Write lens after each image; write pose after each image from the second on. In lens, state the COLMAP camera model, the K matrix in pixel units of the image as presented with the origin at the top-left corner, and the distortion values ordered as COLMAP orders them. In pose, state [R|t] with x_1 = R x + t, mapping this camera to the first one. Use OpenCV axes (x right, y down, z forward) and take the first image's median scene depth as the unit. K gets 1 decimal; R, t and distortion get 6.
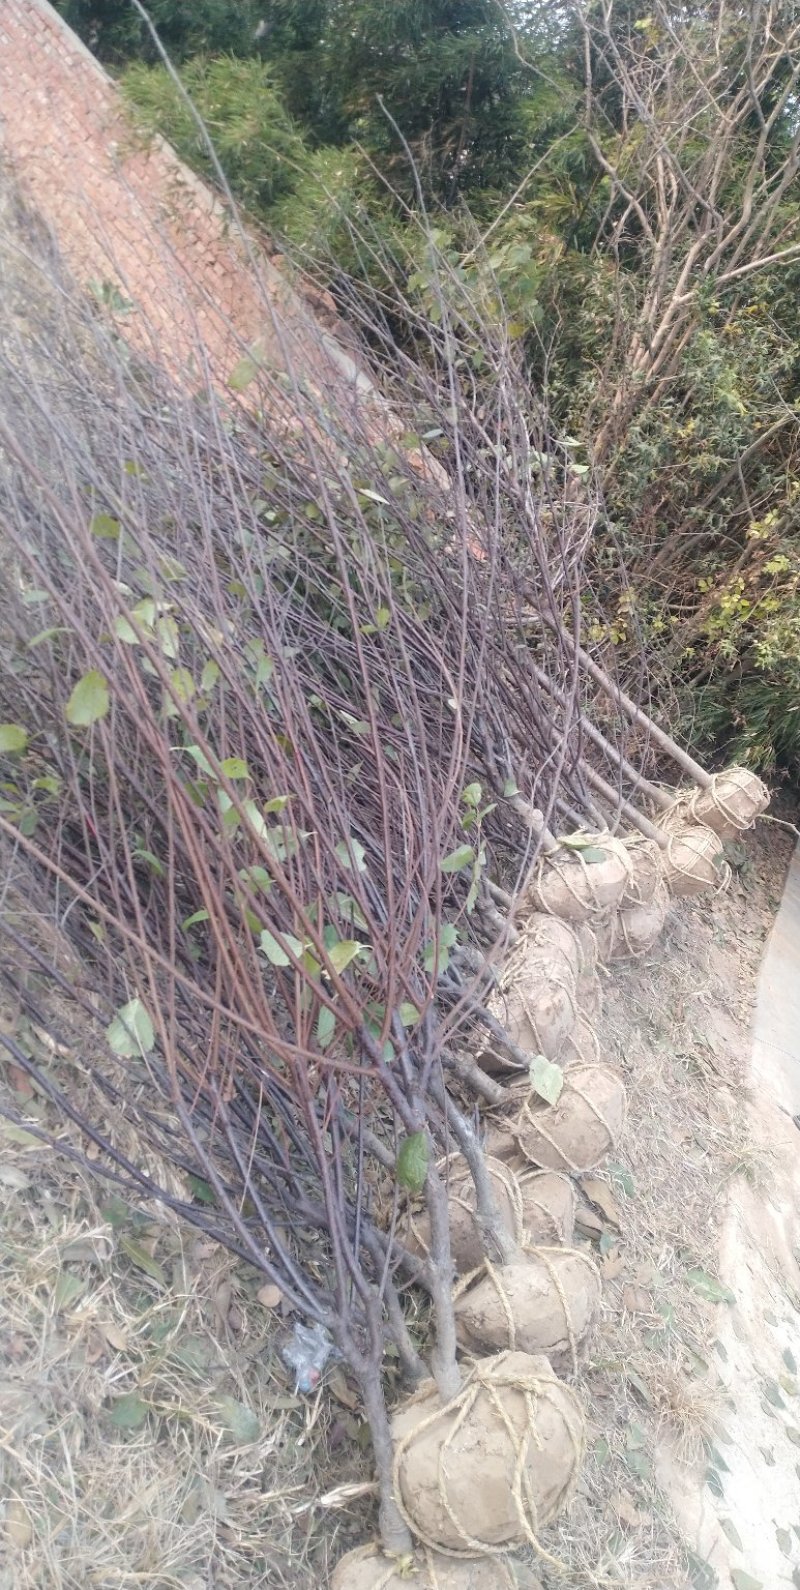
lens RADIAL K [[1187.7, 0, 367.0], [0, 1187.7, 797.0], [0, 0, 1]] dist [0.119169, -0.172632]
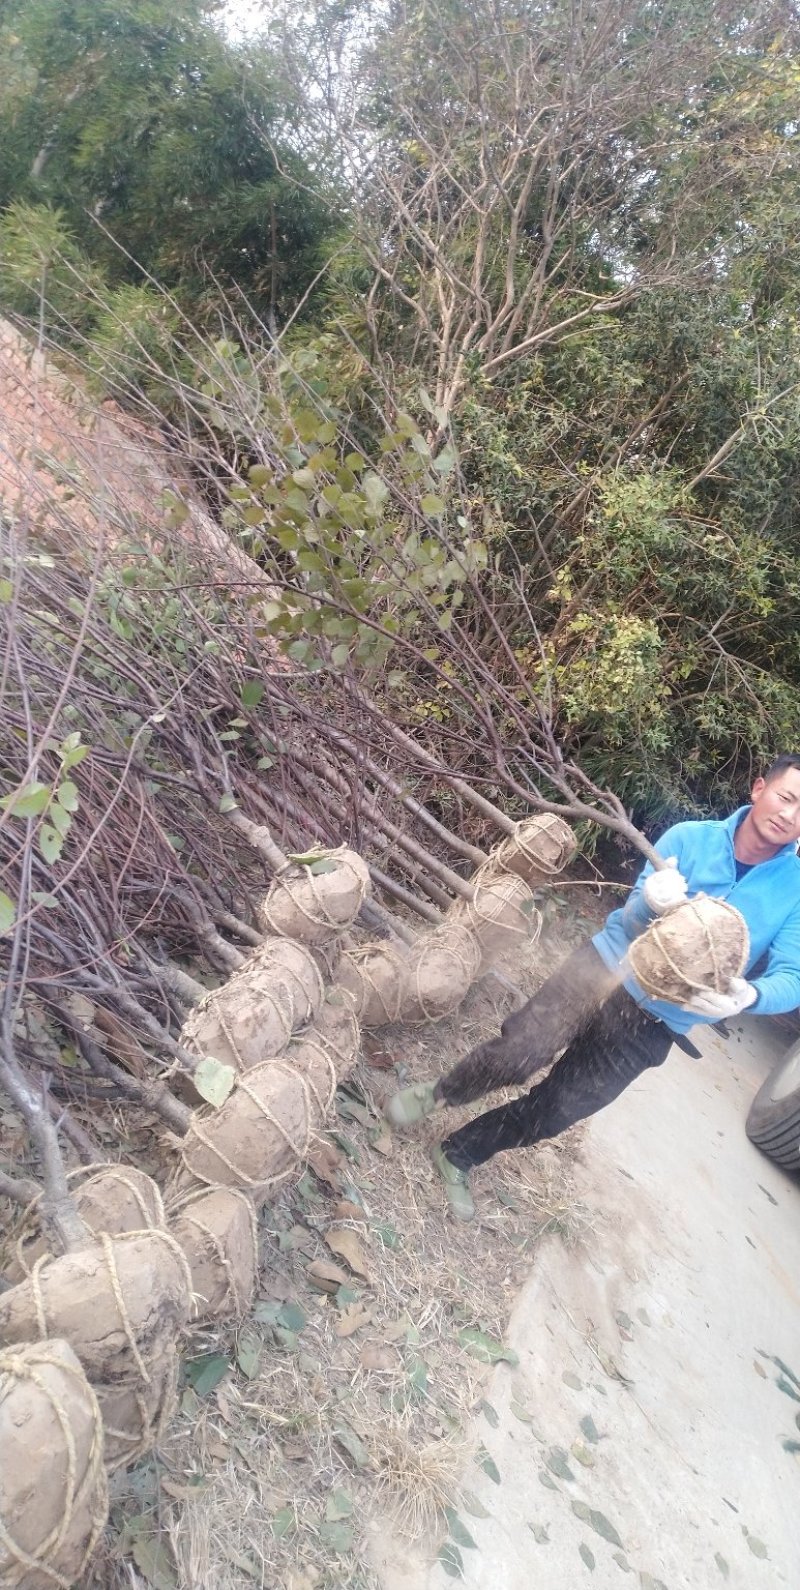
lens RADIAL K [[1187.7, 0, 384.6], [0, 1187.7, 806.2], [0, 0, 1]] dist [0.119169, -0.172632]
pose [[0.995851, -0.083169, 0.036930, 0.222185], [0.087832, 0.984614, -0.151062, 0.155664], [-0.023798, 0.153679, 0.987834, 0.088074]]
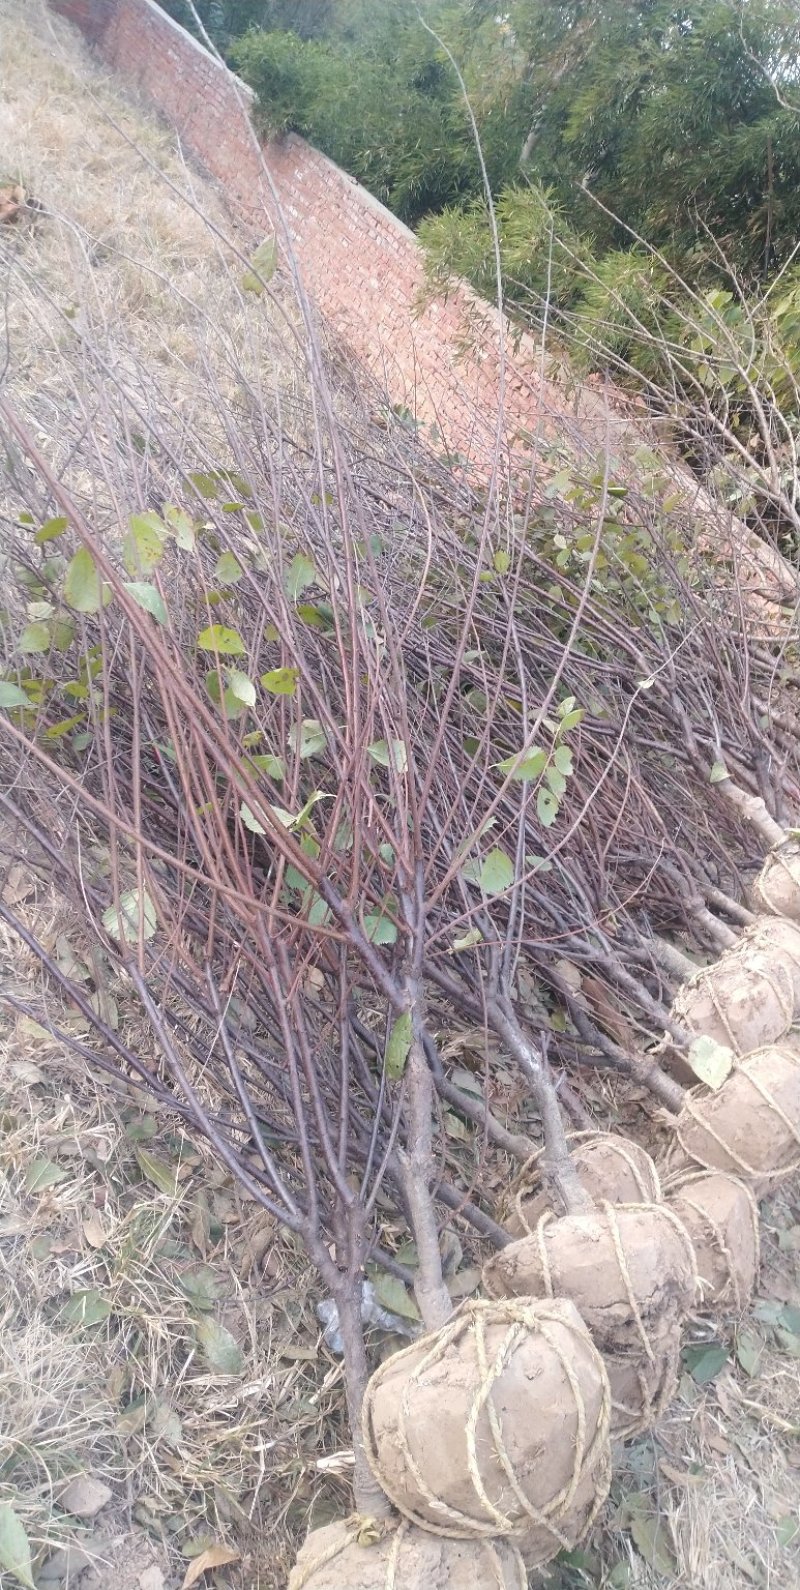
lens RADIAL K [[1187.7, 0, 379.8], [0, 1187.7, 808.0], [0, 0, 1]] dist [0.119169, -0.172632]
pose [[0.936060, -0.069447, -0.344919, 0.202490], [0.016907, 0.988073, -0.153057, 0.159754], [0.351434, 0.137439, 0.926070, 0.103438]]
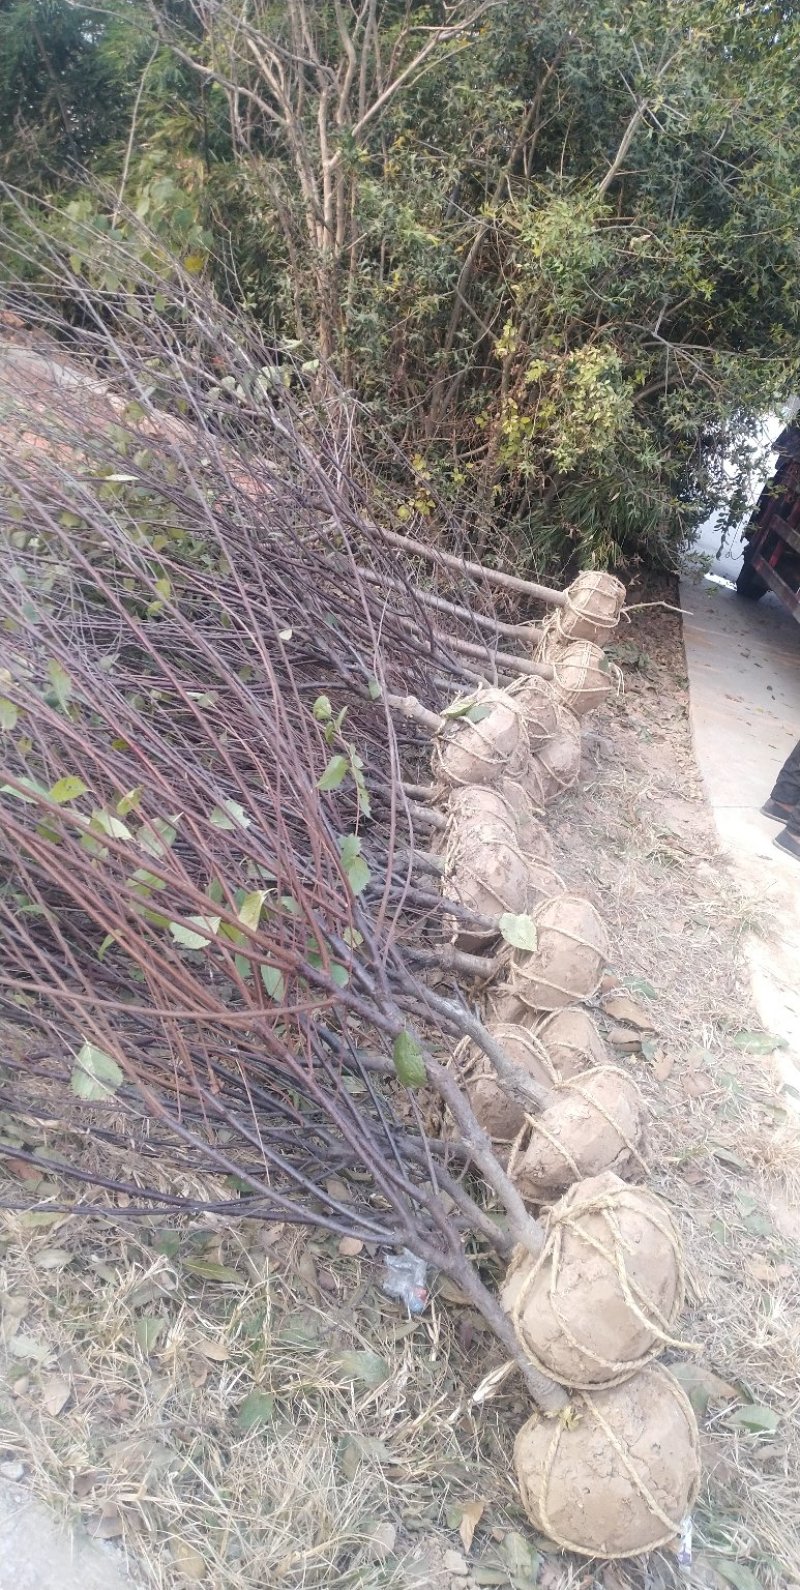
lens RADIAL K [[1187.7, 0, 373.5], [0, 1187.7, 807.0], [0, 0, 1]] dist [0.119169, -0.172632]
pose [[0.896654, -0.441117, 0.037791, 0.041336], [0.438850, 0.896826, 0.055800, 0.026999], [-0.058506, -0.033449, 0.997727, 0.007778]]
